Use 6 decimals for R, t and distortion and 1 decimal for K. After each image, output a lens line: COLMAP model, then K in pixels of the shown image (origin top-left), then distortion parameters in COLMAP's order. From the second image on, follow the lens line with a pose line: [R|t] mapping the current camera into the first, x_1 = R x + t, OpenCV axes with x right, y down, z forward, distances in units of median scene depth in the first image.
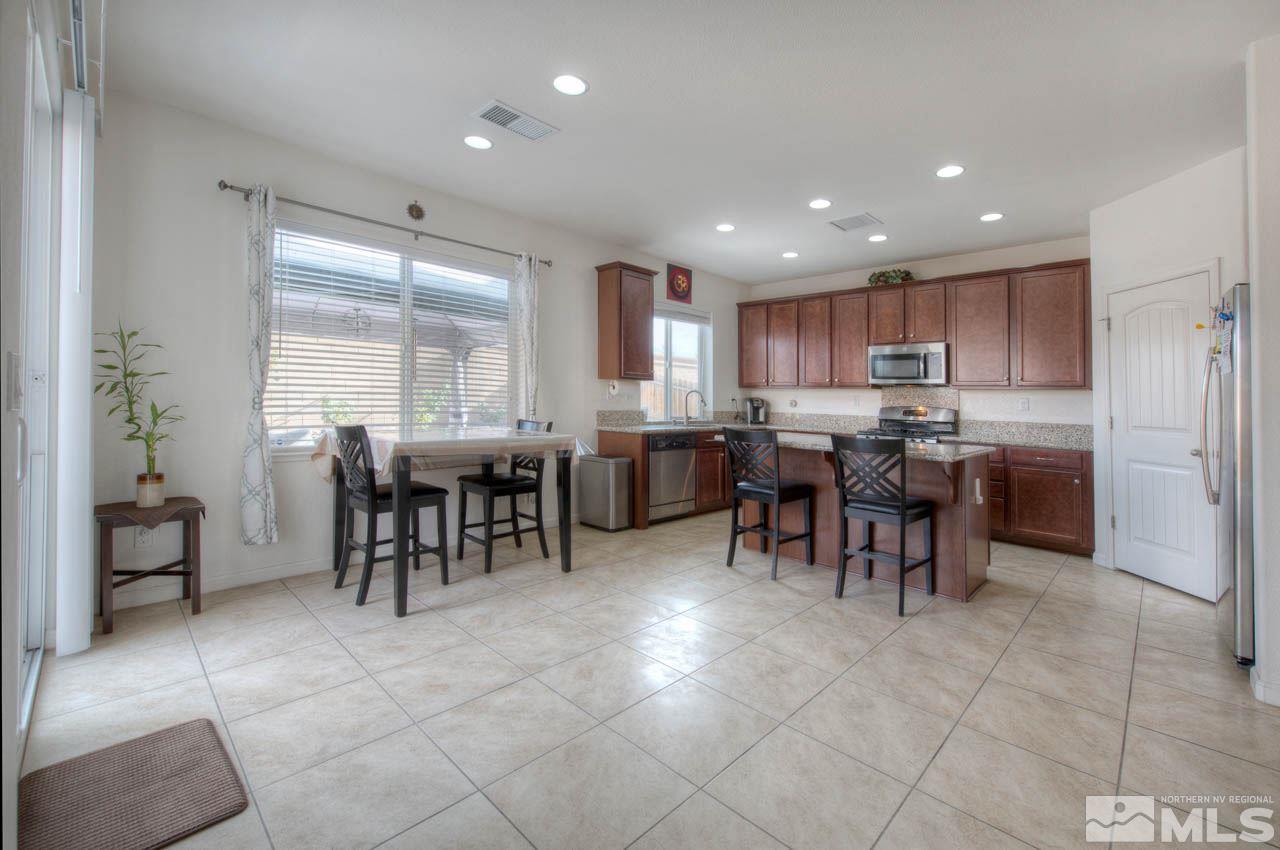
lens RADIAL K [[535.9, 0, 645.9], [0, 535.9, 386.2], [0, 0, 1]] dist [0.000239, -0.000120]
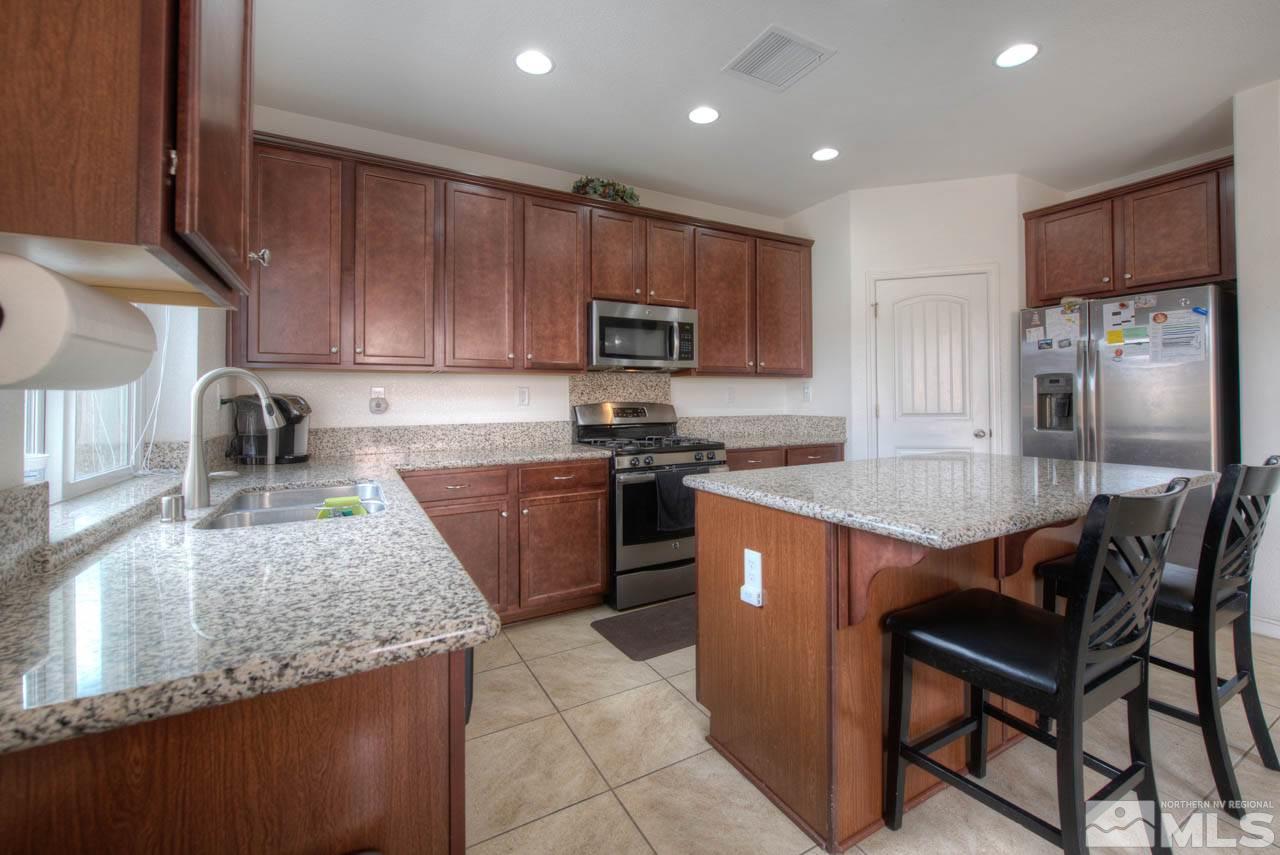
lens RADIAL K [[538.6, 0, 643.5], [0, 538.6, 377.9], [0, 0, 1]] dist [-0.000086, -0.000018]
pose [[0.270122, 0.006537, 0.962804, -0.132371], [-0.009399, 0.999947, -0.004153, 0.010733], [-0.962780, -0.007927, 0.270169, 0.827650]]
